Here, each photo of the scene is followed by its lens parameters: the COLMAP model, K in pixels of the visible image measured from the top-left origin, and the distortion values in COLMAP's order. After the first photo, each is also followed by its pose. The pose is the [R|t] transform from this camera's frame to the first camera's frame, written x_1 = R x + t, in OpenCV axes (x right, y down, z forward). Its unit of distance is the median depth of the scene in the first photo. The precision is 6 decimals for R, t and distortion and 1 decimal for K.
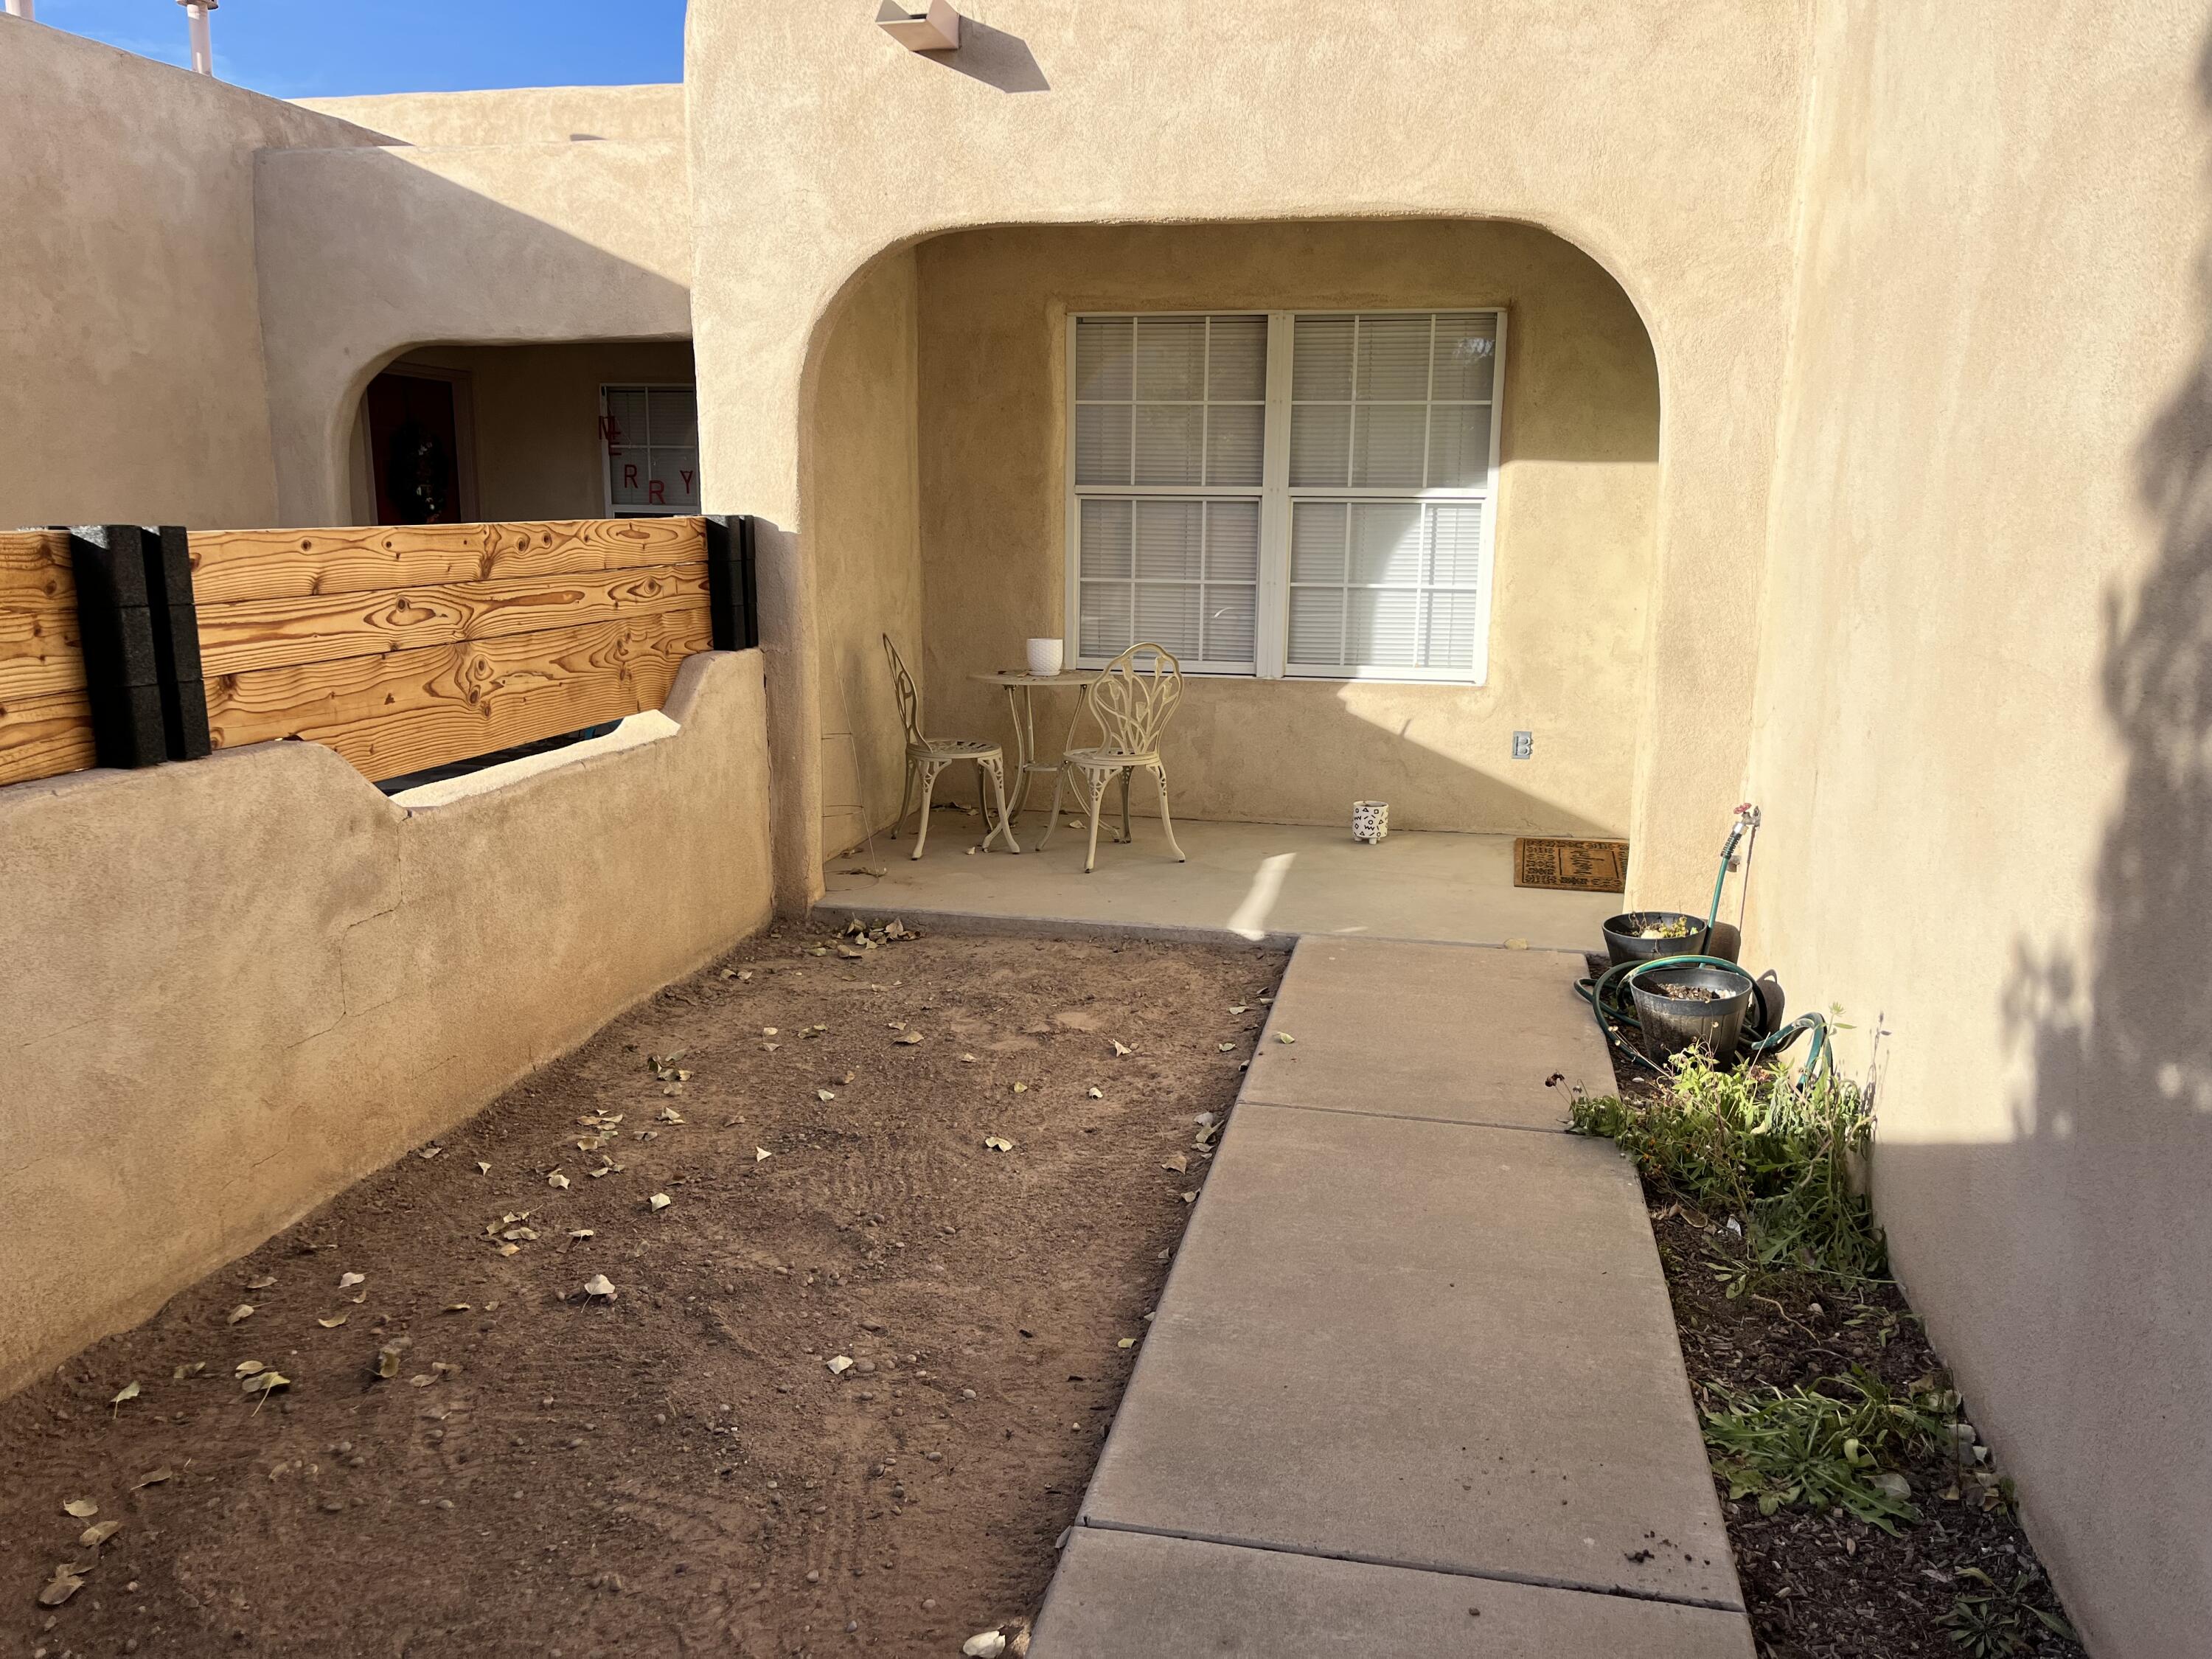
lens RADIAL K [[1688.4, 0, 1112.0], [0, 1688.4, 824.1], [0, 0, 1]] dist [0.074809, -0.082851]
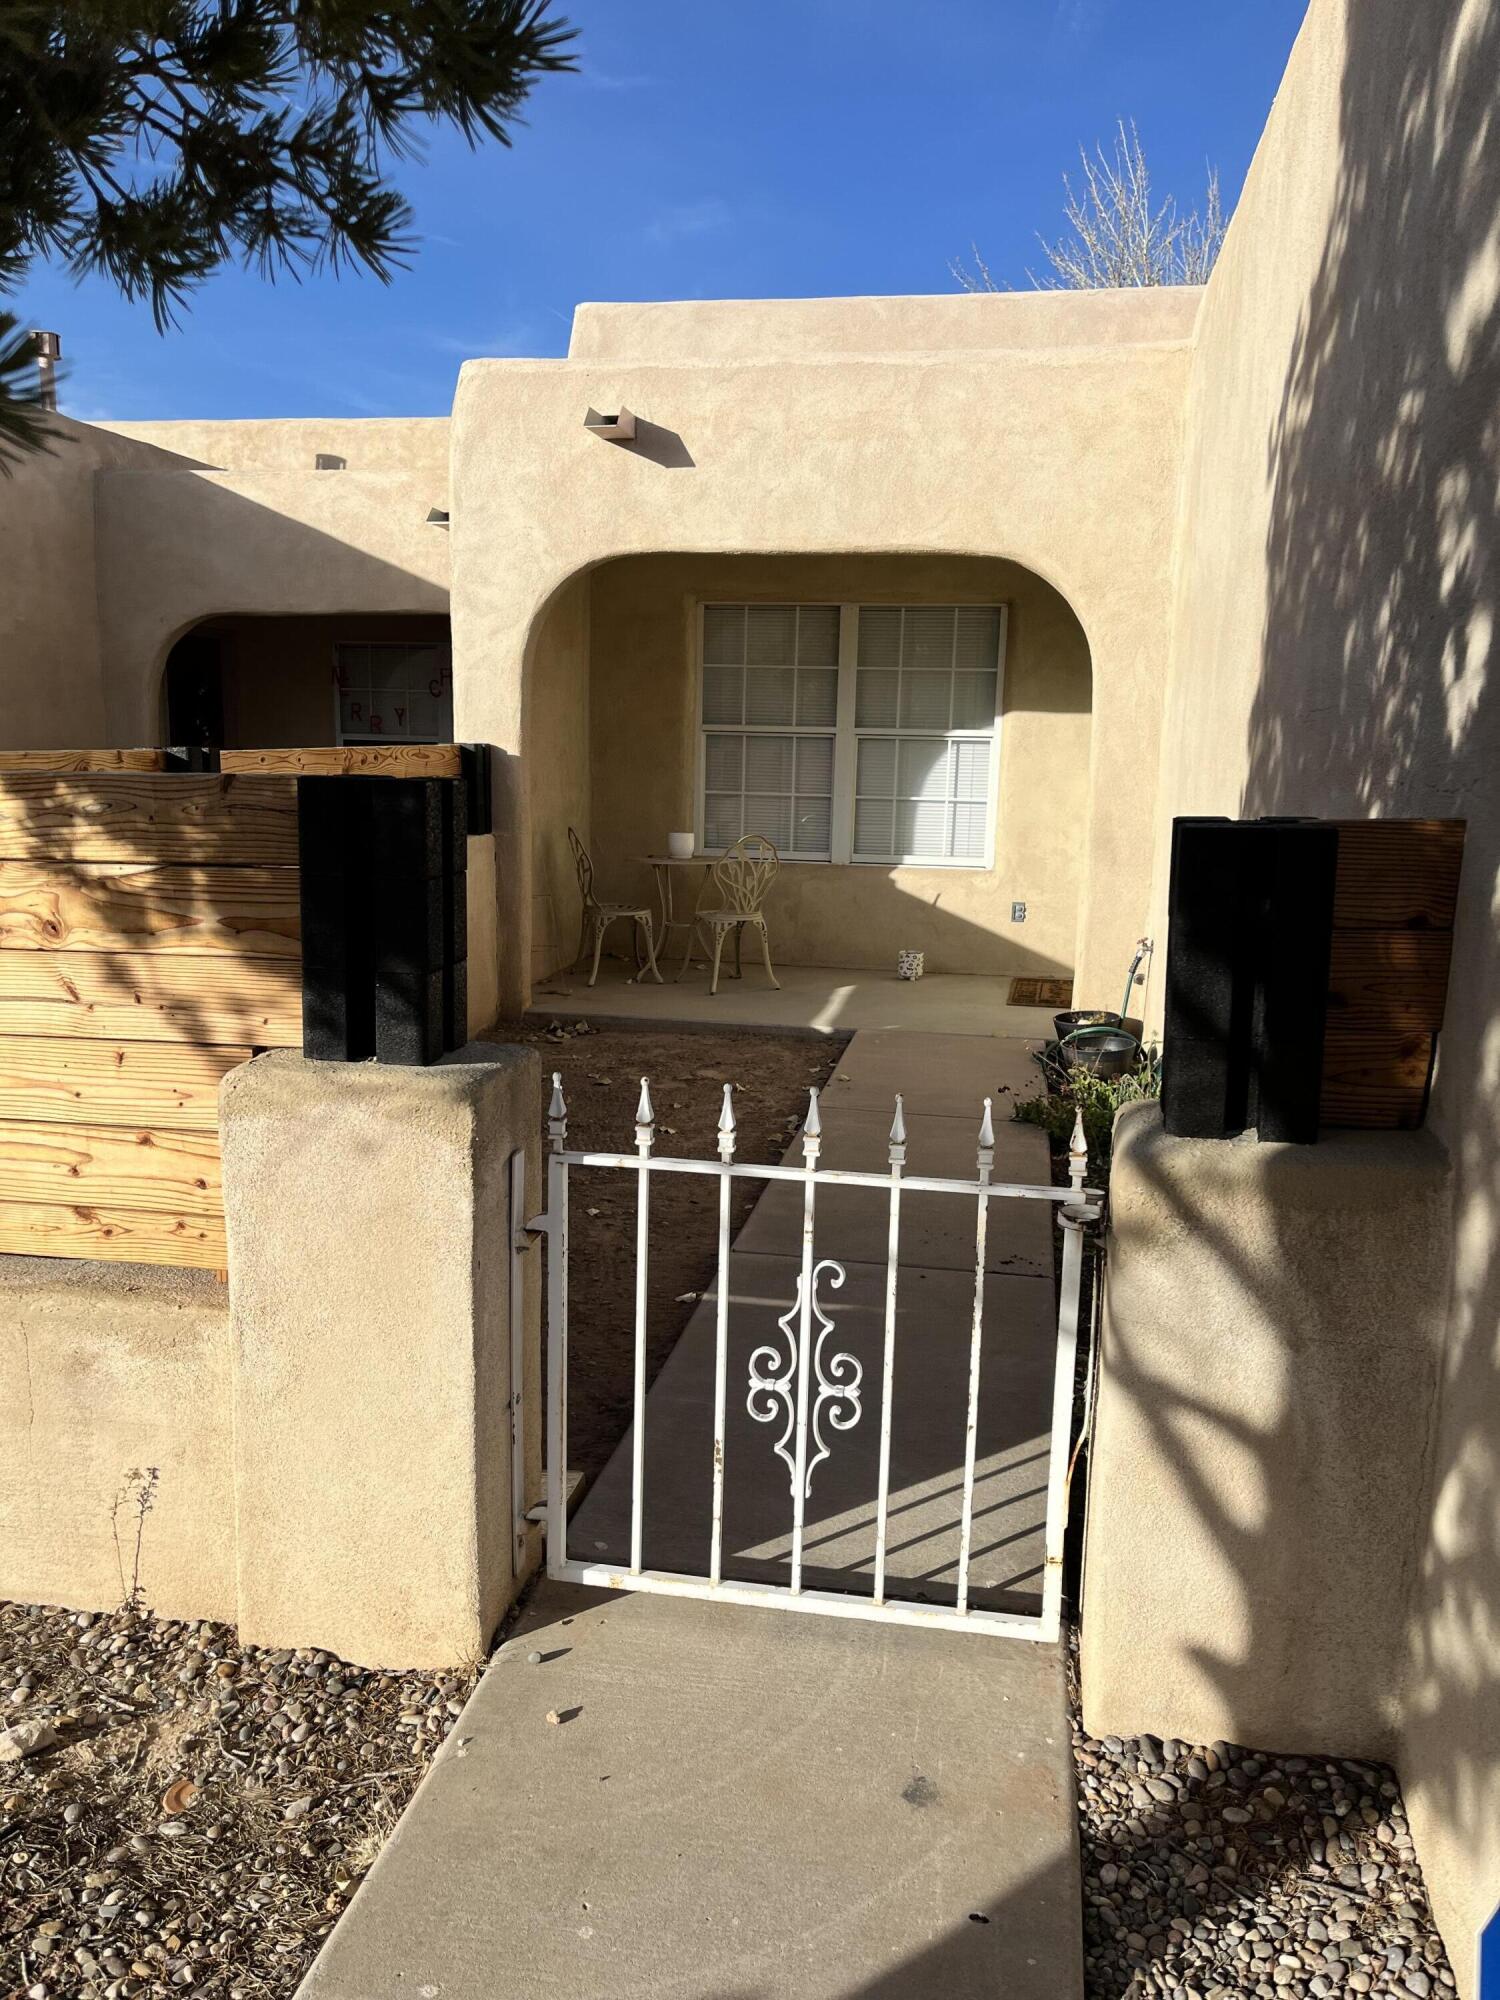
lens RADIAL K [[1526.6, 0, 741.5], [0, 1526.6, 1005.8], [0, 0, 1]] dist [0.074809, -0.082851]
pose [[0.999729, 0.007163, 0.022163, -0.019841], [-0.006891, 0.999901, -0.012294, 0.059259], [-0.022249, 0.012138, 0.999679, -0.325945]]
